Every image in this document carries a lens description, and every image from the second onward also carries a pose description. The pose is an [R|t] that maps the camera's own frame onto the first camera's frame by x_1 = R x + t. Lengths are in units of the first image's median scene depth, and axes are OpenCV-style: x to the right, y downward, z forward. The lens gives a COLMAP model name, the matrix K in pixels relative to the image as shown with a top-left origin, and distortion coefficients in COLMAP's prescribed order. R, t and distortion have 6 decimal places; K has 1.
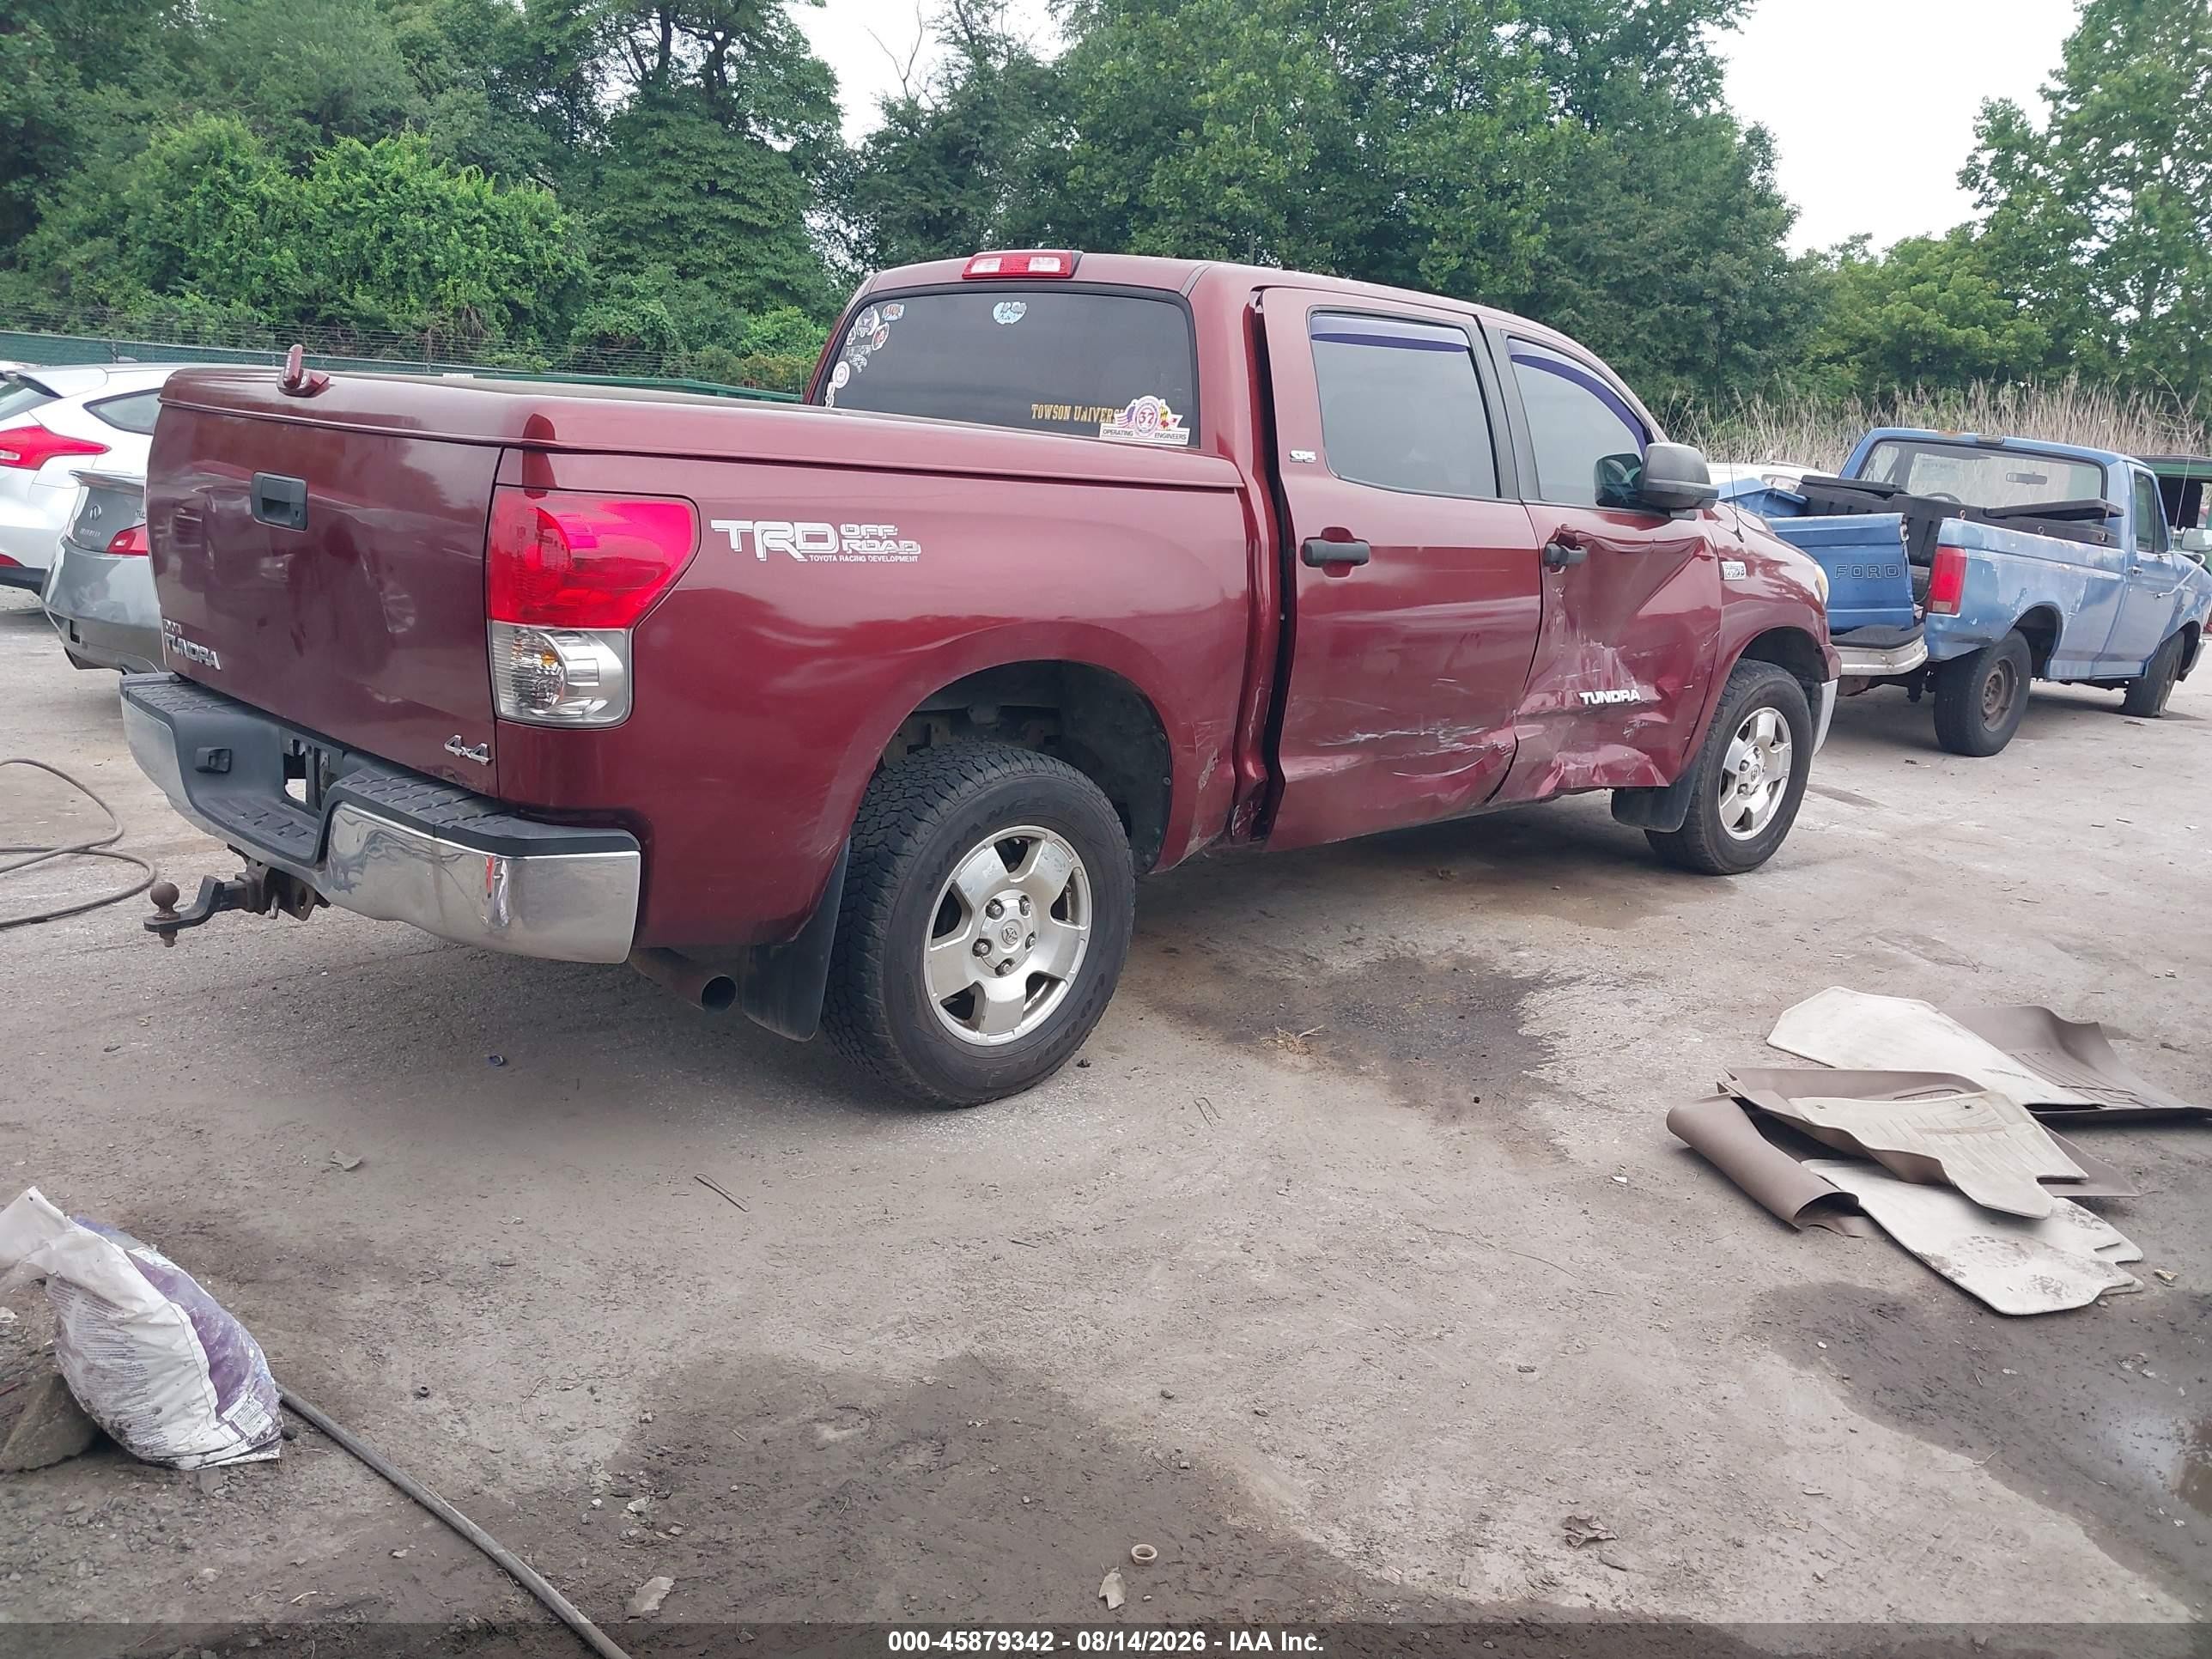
lens RADIAL K [[1735.2, 0, 1106.0], [0, 1735.2, 829.5], [0, 0, 1]] dist [0.005289, -0.026656]
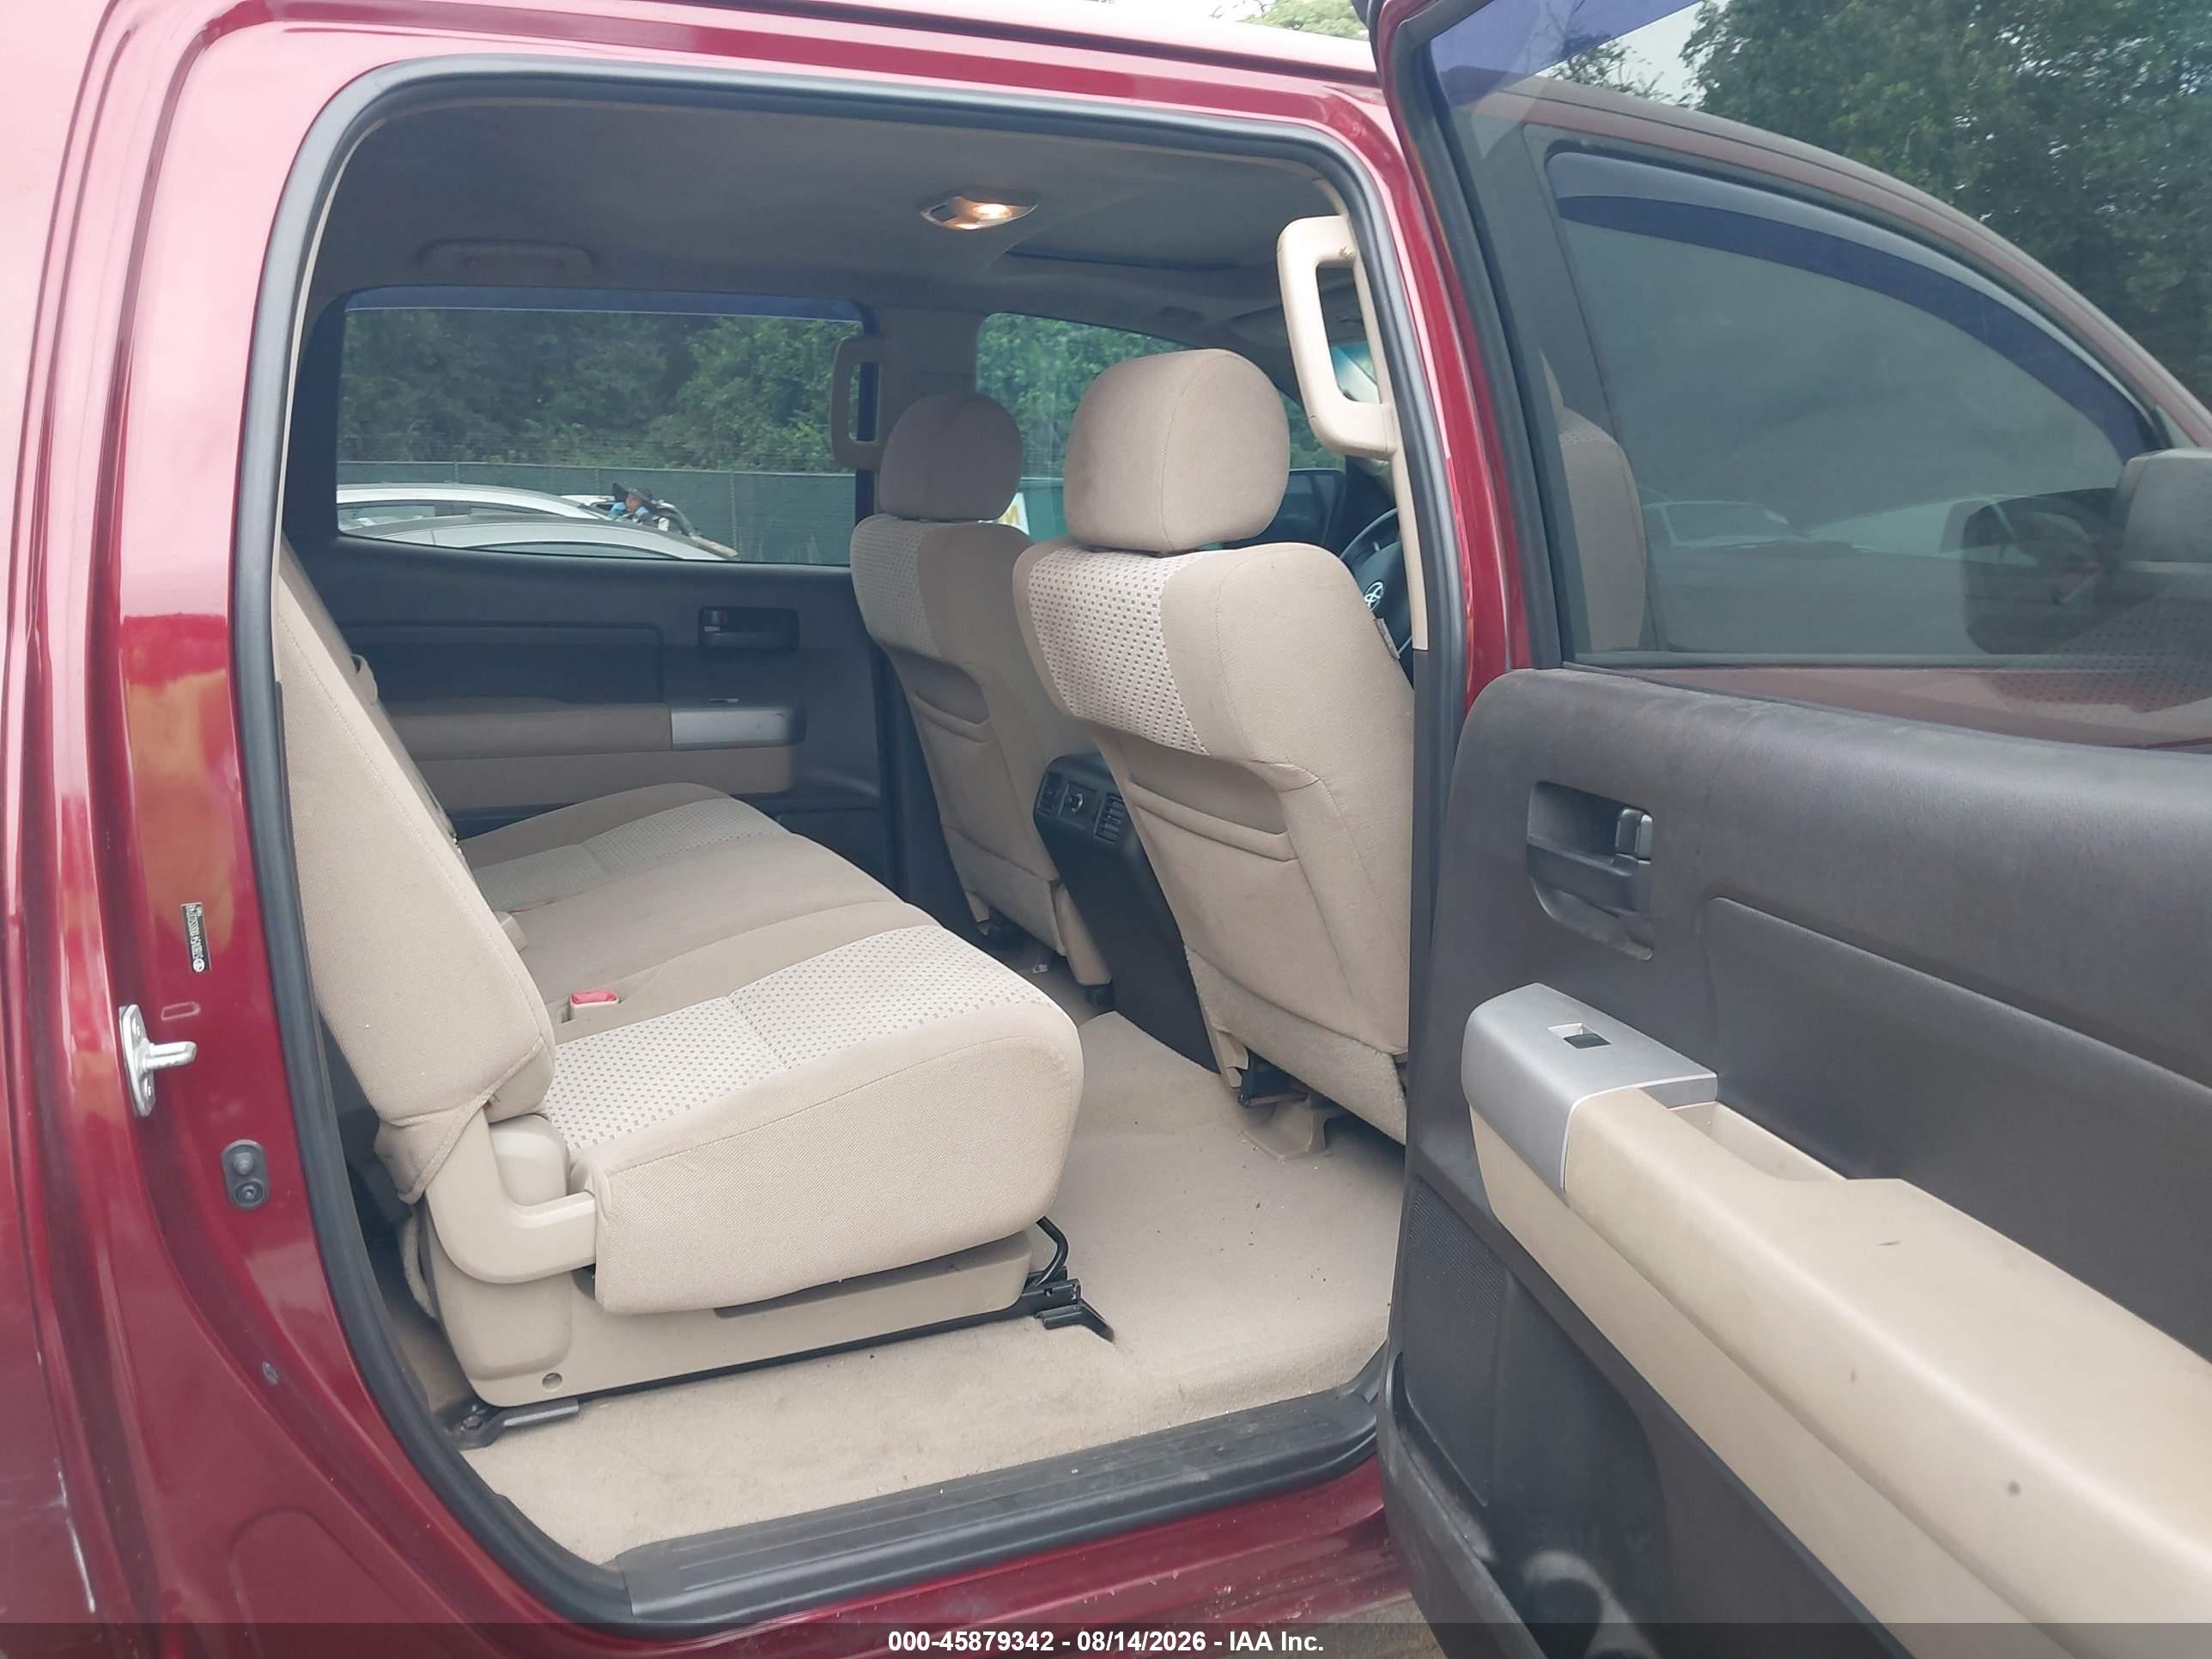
lens RADIAL K [[1704.3, 0, 1184.3], [0, 1704.3, 823.4], [0, 0, 1]] dist [-0.001579, 0.000688]
pose [[0.939077, 0.008422, -0.343603, 0.042924], [-0.025860, 0.998598, -0.046198, -0.022344], [0.342732, 0.052269, 0.937978, 0.107432]]
